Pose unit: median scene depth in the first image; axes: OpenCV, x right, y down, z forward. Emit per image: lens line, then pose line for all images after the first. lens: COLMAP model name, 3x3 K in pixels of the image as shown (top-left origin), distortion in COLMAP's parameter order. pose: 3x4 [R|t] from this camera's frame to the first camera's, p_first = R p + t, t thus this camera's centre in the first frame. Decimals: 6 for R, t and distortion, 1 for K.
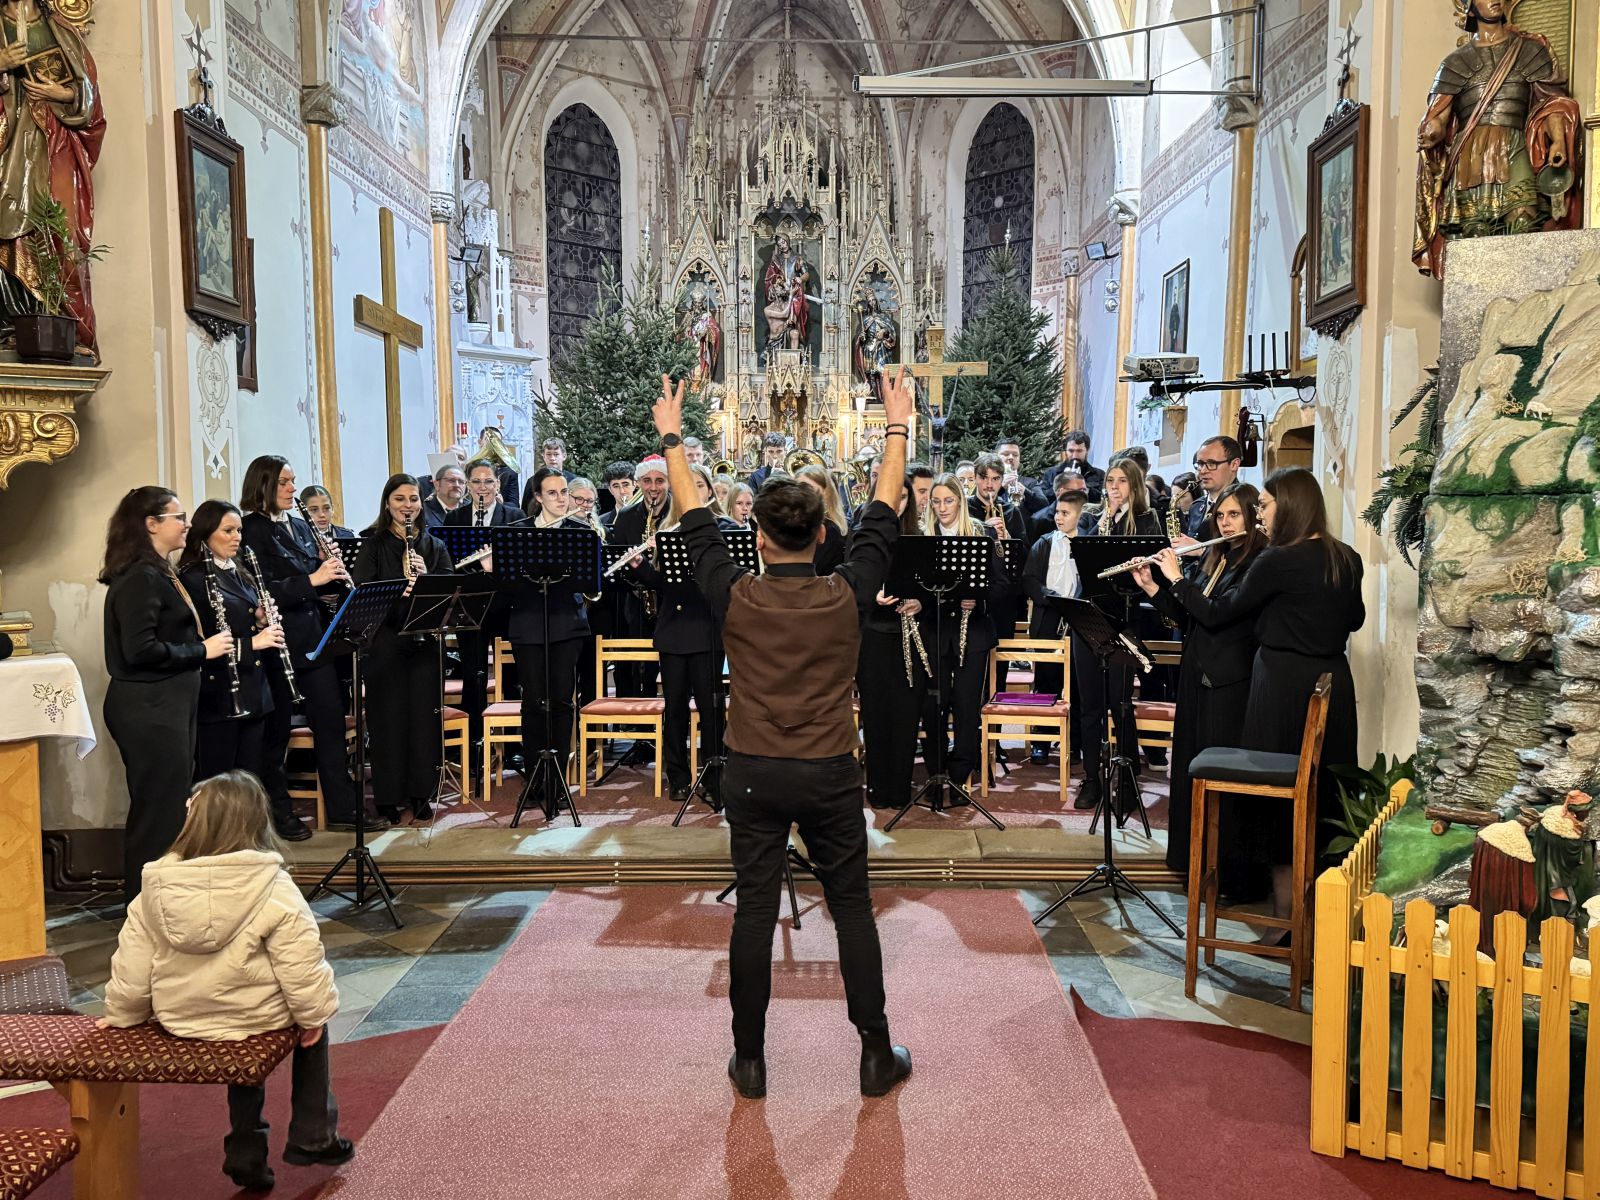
lens RADIAL K [[1344.6, 0, 805.0], [0, 1344.6, 602.9], [0, 0, 1]] dist [0.192398, -0.412693]
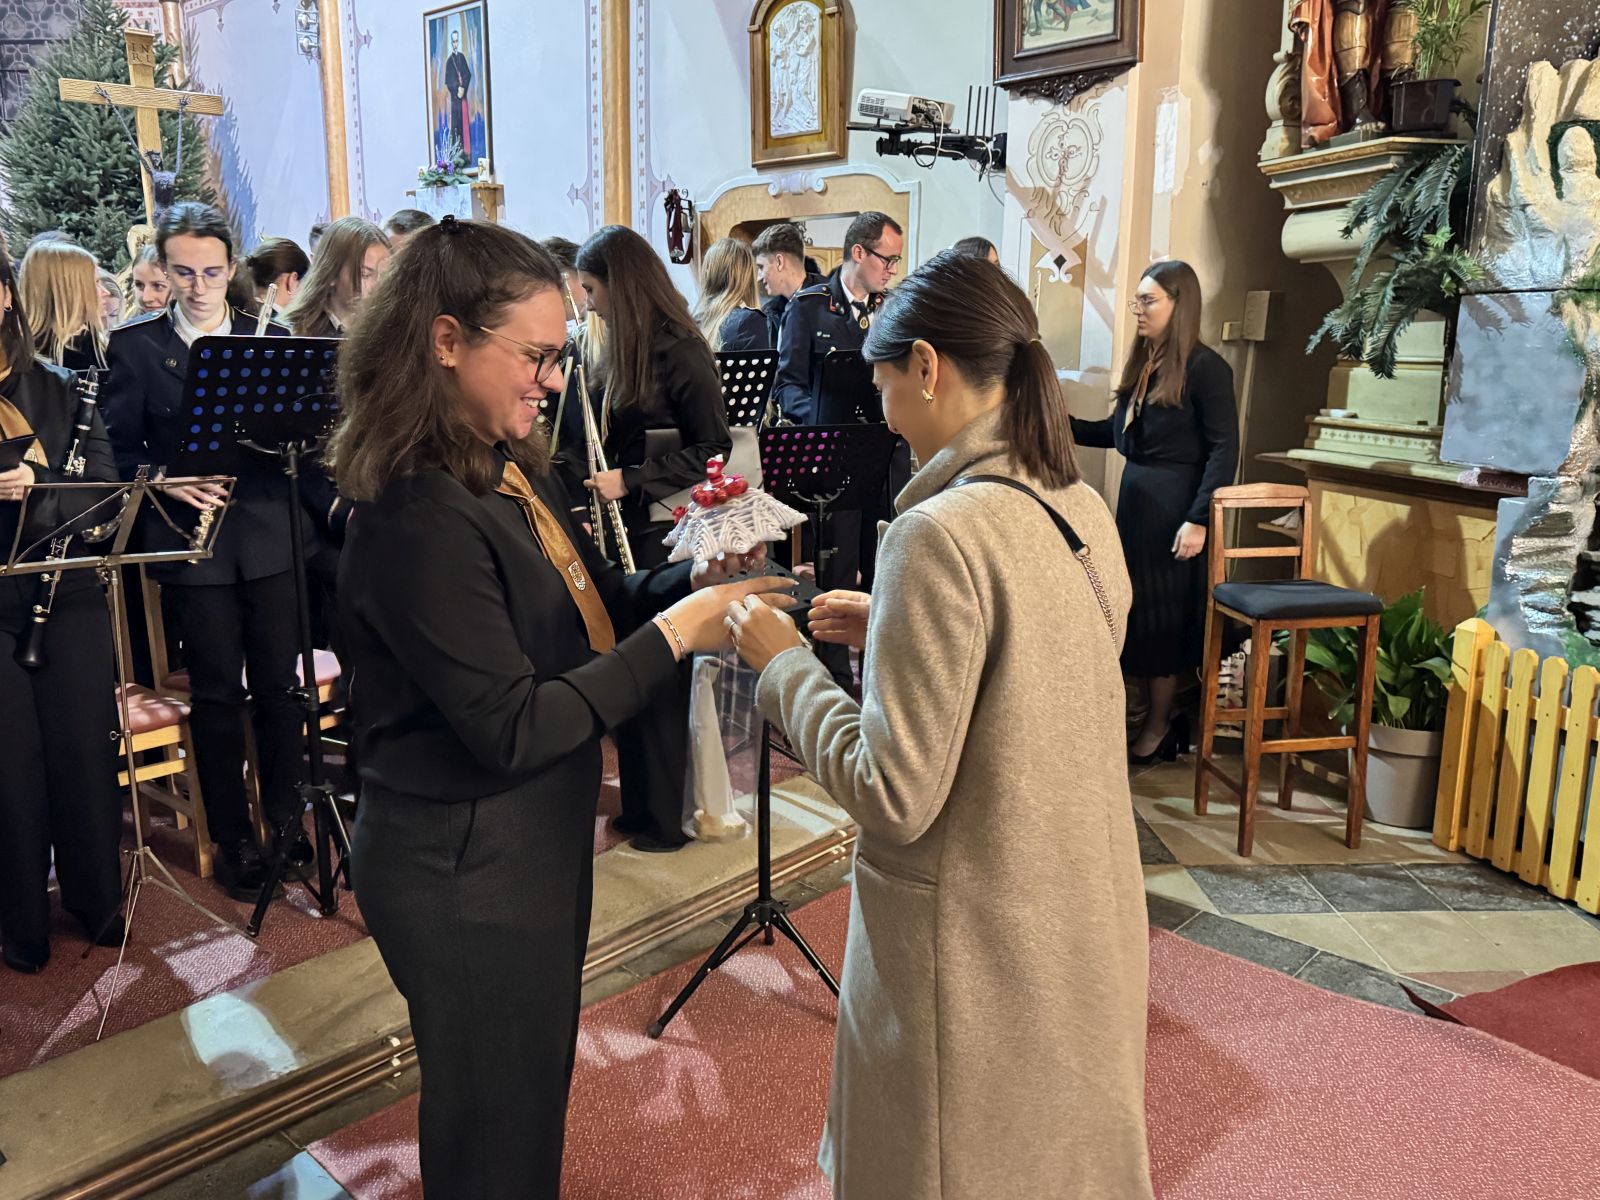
lens RADIAL K [[1260.5, 0, 797.1], [0, 1260.5, 602.6], [0, 0, 1]] dist [0.029390, -0.032091]
pose [[0.670699, -0.159469, 0.724384, -0.135170], [0.048013, 0.983901, 0.172146, -0.013350], [-0.740174, -0.080678, 0.667558, 0.235205]]
